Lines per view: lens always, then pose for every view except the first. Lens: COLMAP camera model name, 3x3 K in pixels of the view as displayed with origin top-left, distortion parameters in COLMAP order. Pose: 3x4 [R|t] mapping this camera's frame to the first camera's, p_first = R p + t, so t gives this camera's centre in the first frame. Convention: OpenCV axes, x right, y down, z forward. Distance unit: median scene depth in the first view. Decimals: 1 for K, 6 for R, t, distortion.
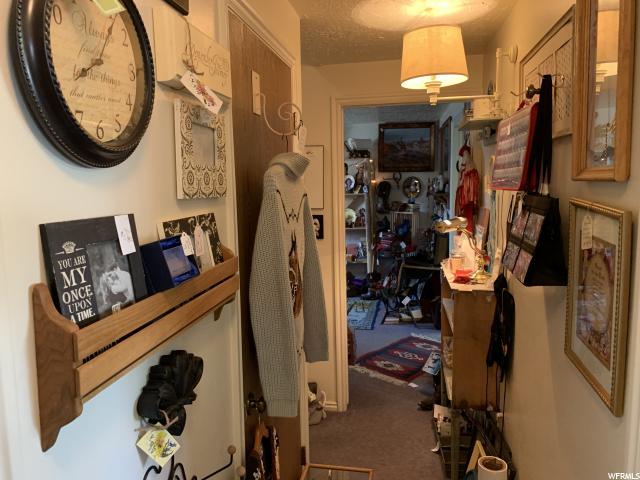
lens RADIAL K [[484.1, 0, 317.4], [0, 484.1, 236.2], [0, 0, 1]] dist [0.057086, -0.081782]
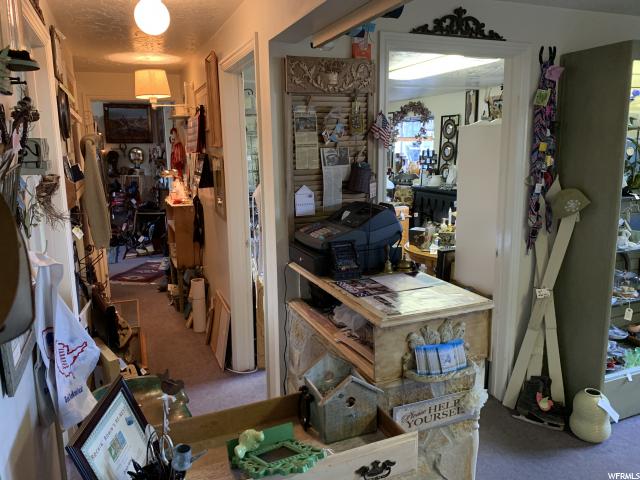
lens RADIAL K [[484.1, 0, 317.4], [0, 484.1, 236.2], [0, 0, 1]] dist [0.057086, -0.081782]
pose [[0.846386, -0.091486, 0.524654, -0.160493], [0.062557, 0.995393, 0.072653, 0.079388], [-0.528884, -0.028672, 0.848210, -0.585292]]
